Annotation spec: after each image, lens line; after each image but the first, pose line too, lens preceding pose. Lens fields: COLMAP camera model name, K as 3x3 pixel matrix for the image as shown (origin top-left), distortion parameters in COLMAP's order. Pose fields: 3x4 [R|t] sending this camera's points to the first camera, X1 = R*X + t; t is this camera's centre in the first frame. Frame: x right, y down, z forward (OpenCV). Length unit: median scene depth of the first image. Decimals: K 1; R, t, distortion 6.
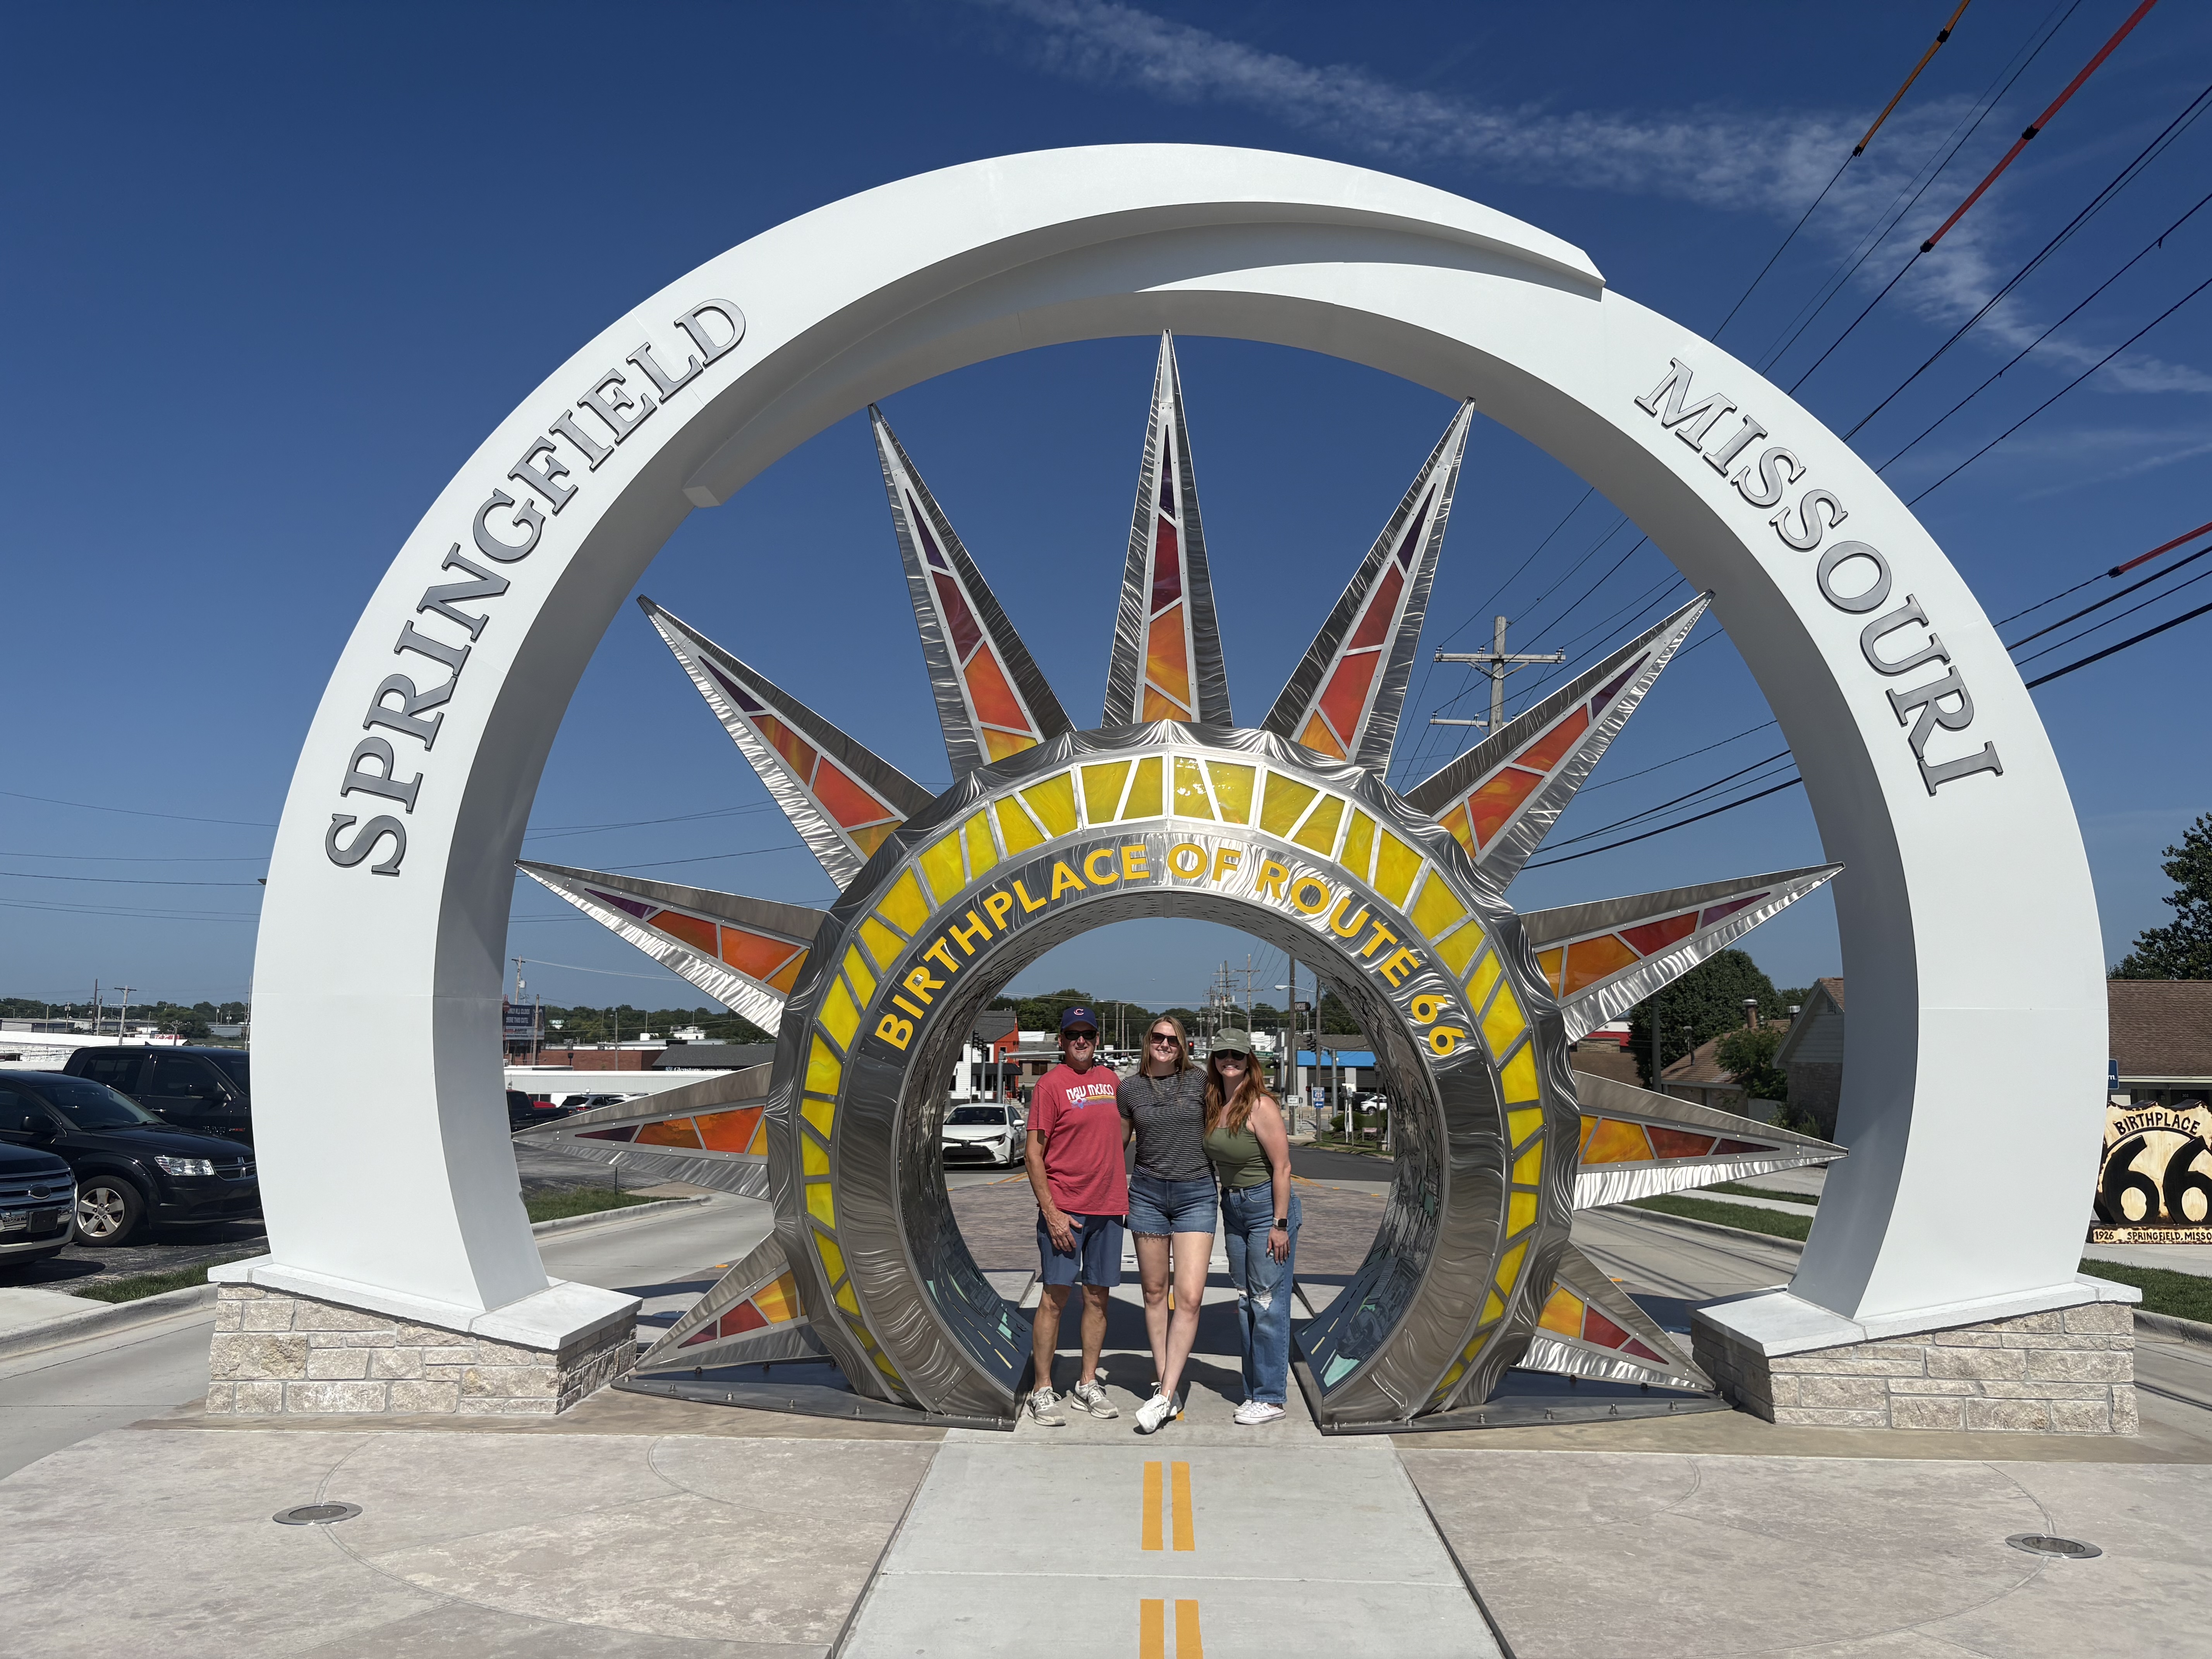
lens RADIAL K [[1686.4, 0, 1096.0], [0, 1686.4, 805.4], [0, 0, 1]] dist [0.029219, -0.027671]
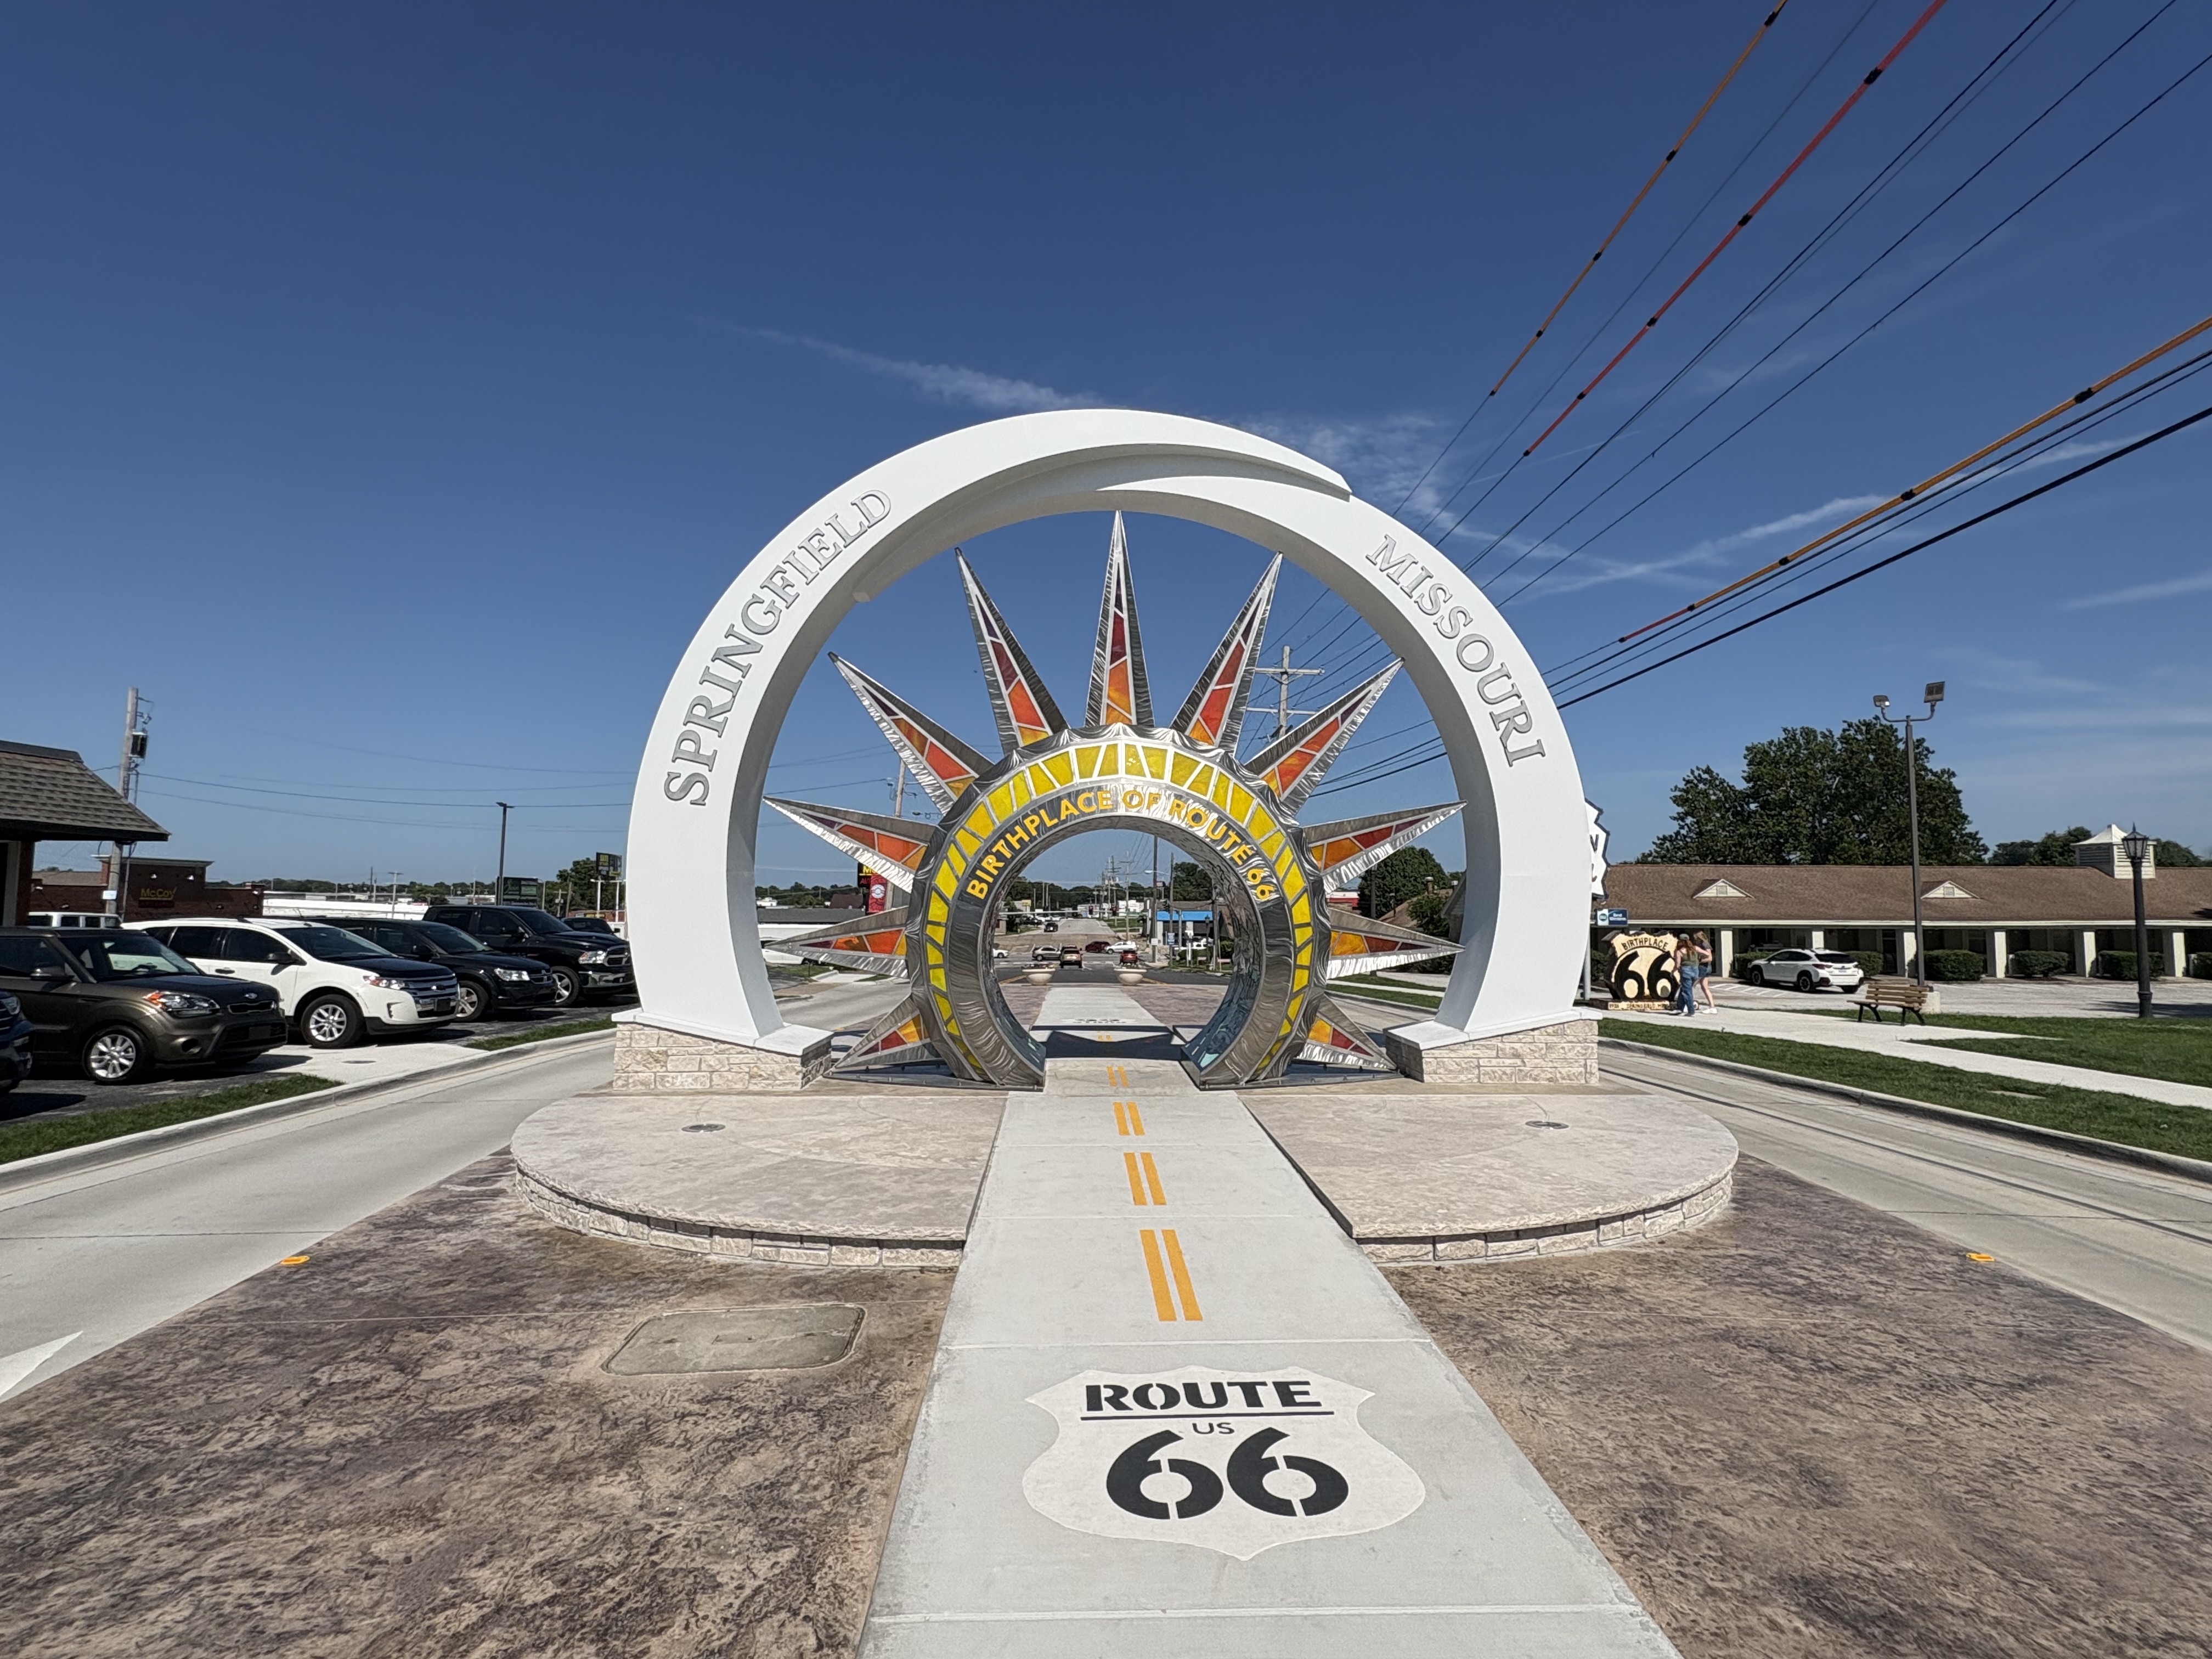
lens RADIAL K [[1079.3, 0, 1111.1], [0, 1079.3, 814.2], [0, 0, 1]] dist [-0.010142, 0.001861]
pose [[0.996964, 0.002138, 0.077839, -0.060554], [-0.006297, 0.998562, 0.053236, -0.014218], [-0.077614, -0.053564, 0.995544, -0.199237]]
